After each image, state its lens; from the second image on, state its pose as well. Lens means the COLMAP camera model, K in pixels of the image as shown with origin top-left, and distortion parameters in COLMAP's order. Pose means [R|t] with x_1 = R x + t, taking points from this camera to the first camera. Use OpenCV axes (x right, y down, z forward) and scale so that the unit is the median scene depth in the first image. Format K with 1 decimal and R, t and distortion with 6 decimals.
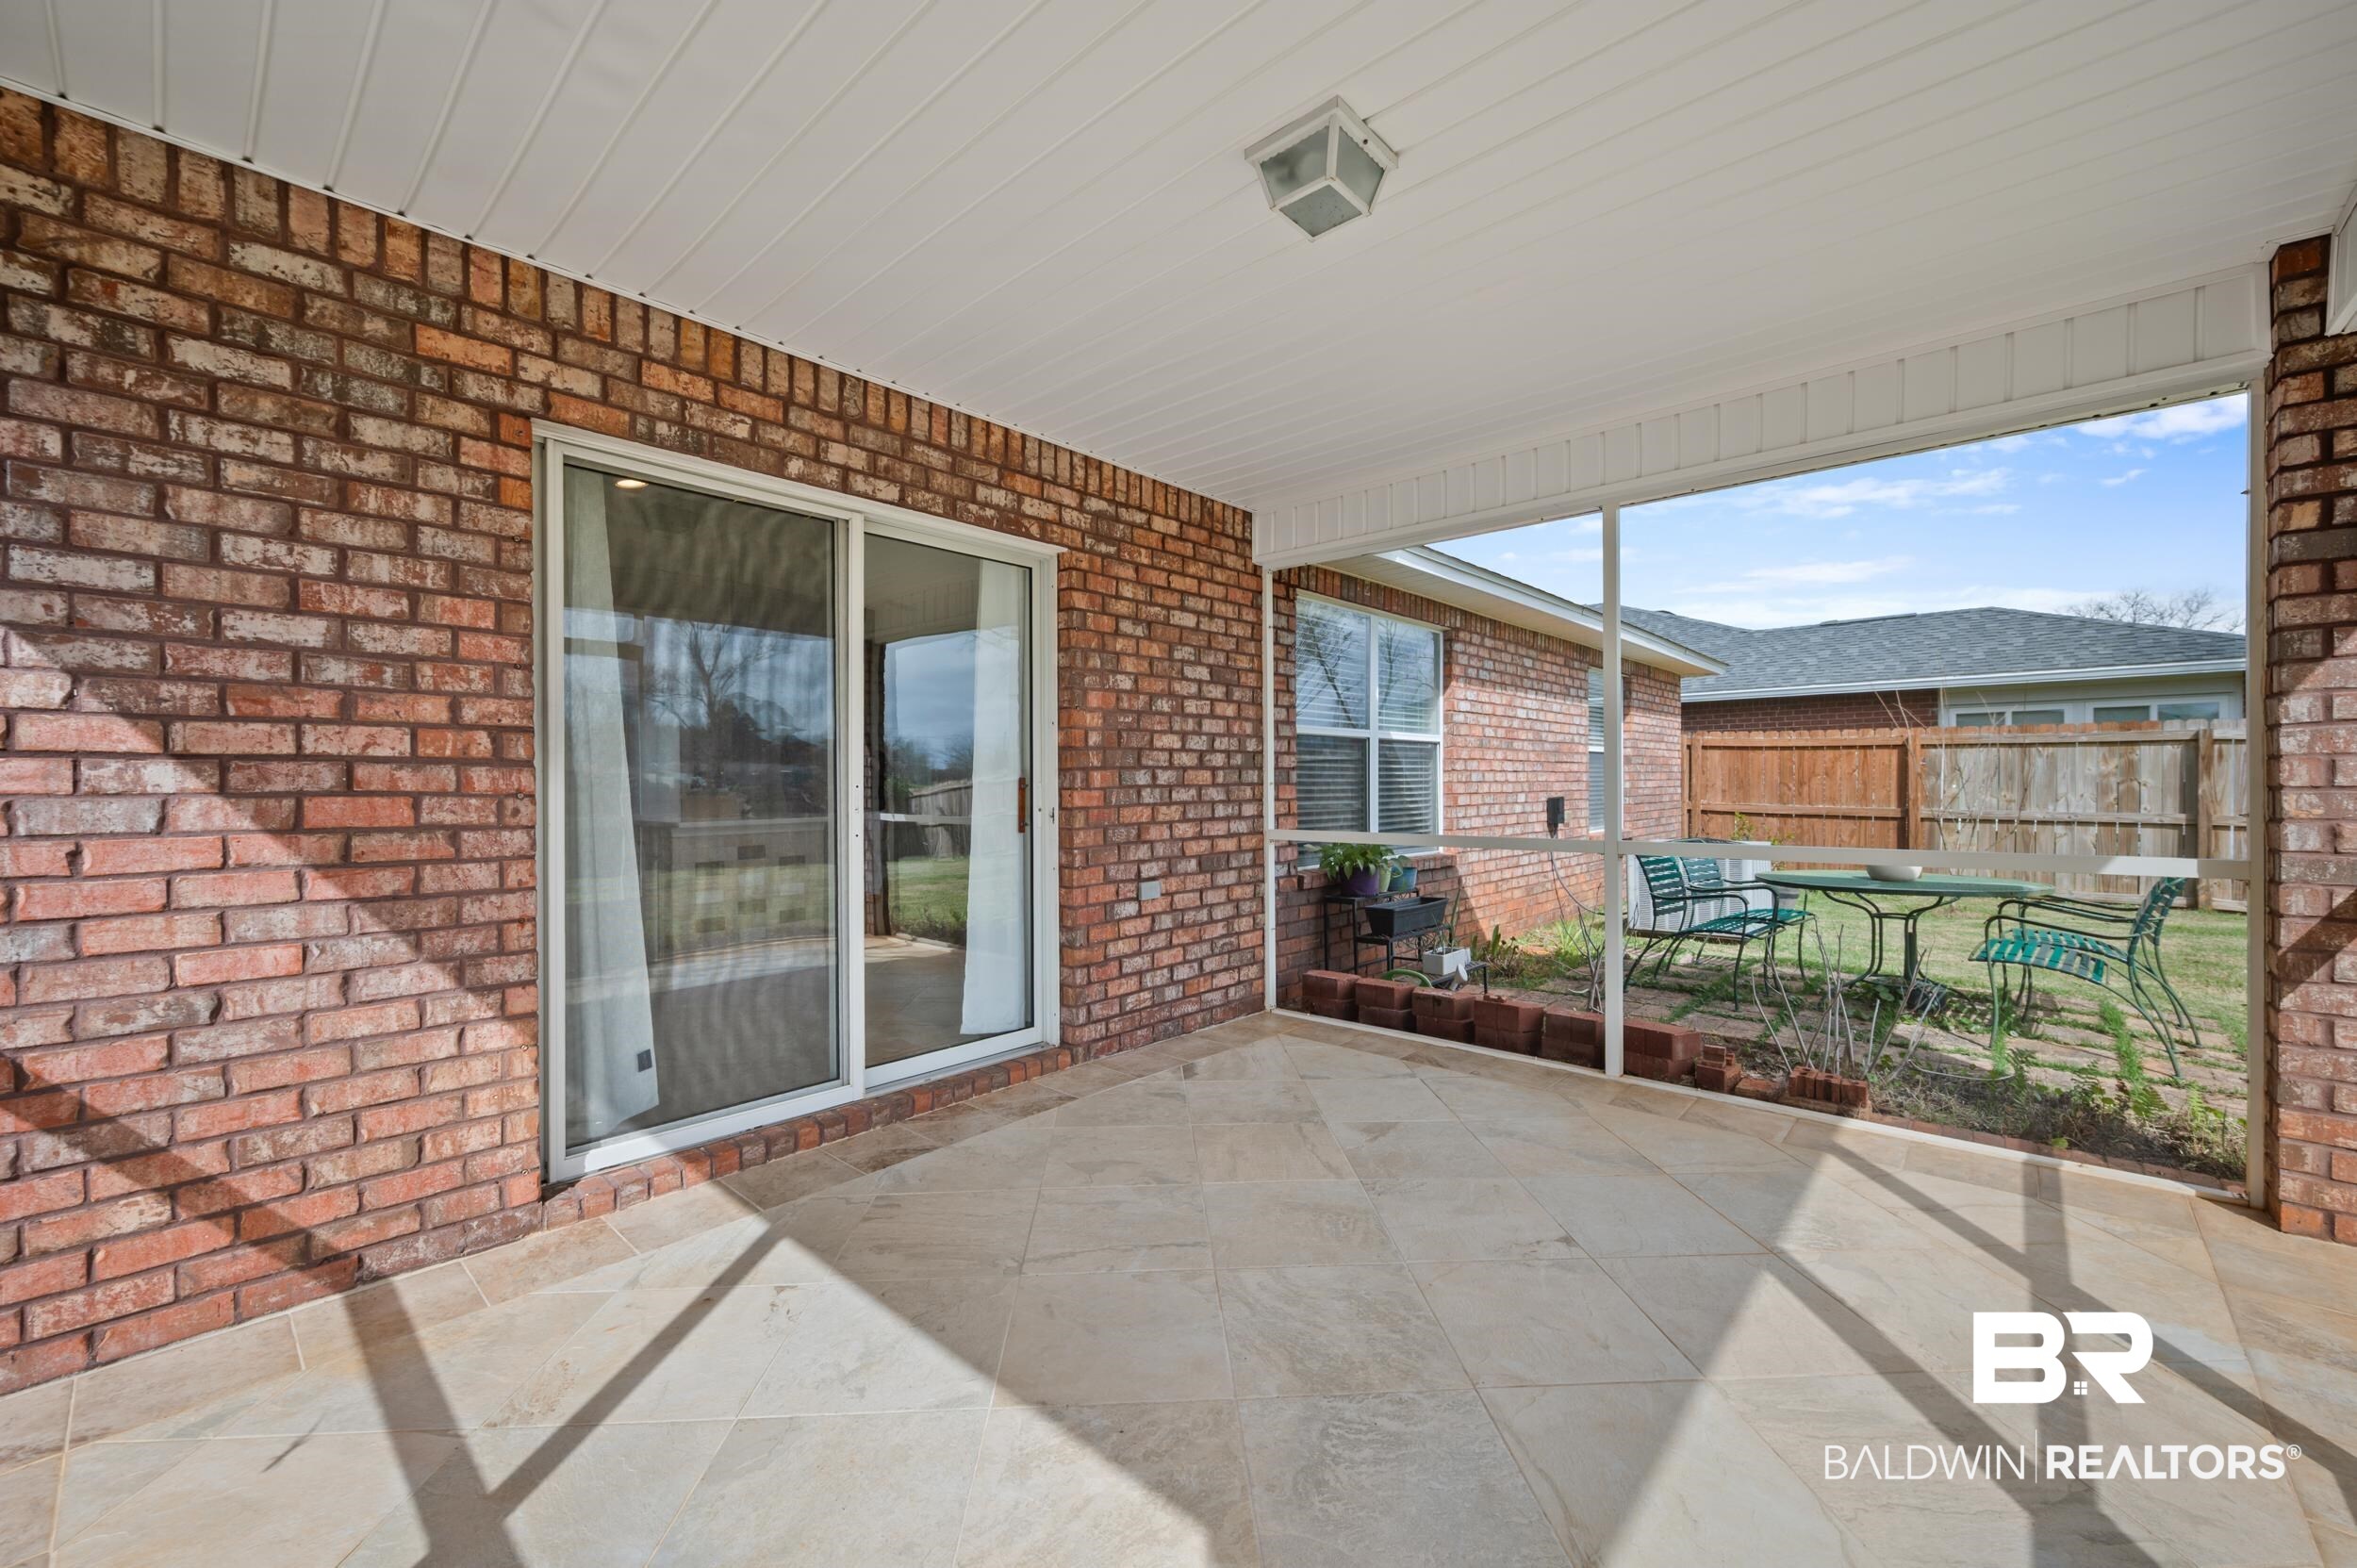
lens RADIAL K [[925.1, 0, 1191.8], [0, 925.1, 787.0], [0, 0, 1]] dist [-0.003078, 0.000046]
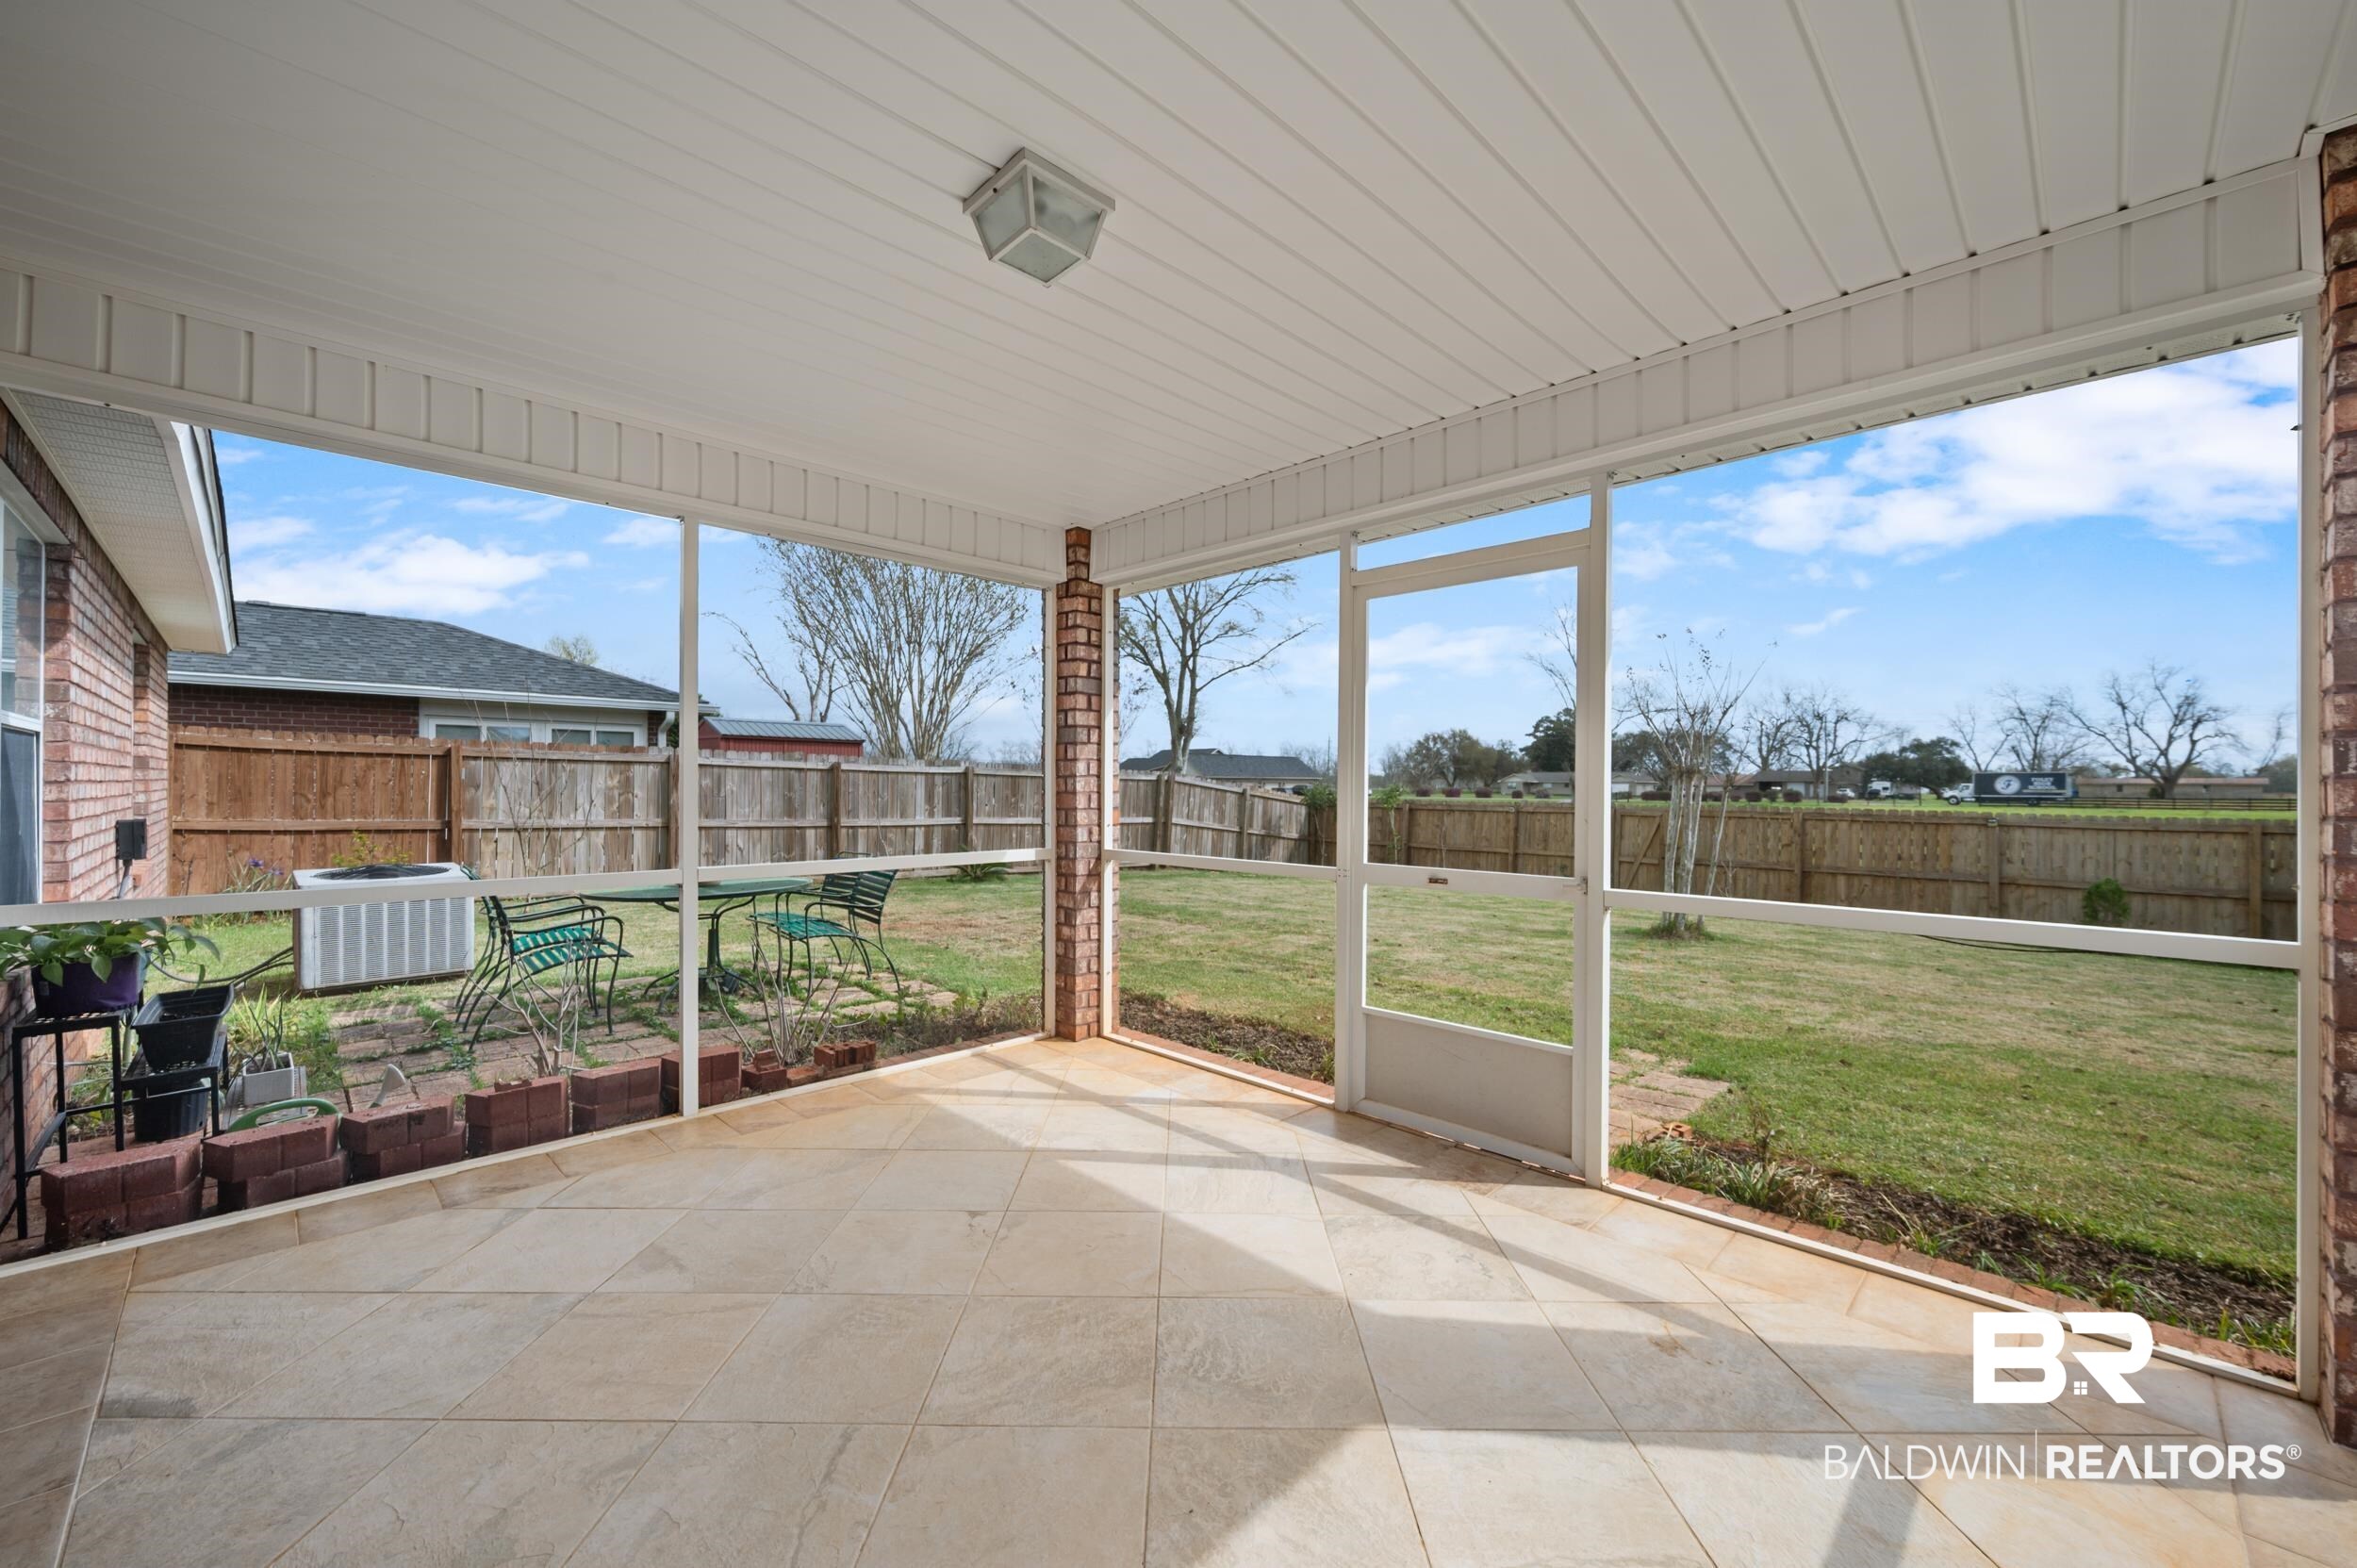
lens RADIAL K [[925.1, 0, 1191.8], [0, 925.1, 787.0], [0, 0, 1]] dist [-0.003078, 0.000046]
pose [[0.054484, 0.006678, 0.998492, -0.454181], [-0.001759, 0.999977, -0.006592, -0.019394], [-0.998513, -0.001397, 0.054494, 0.418055]]
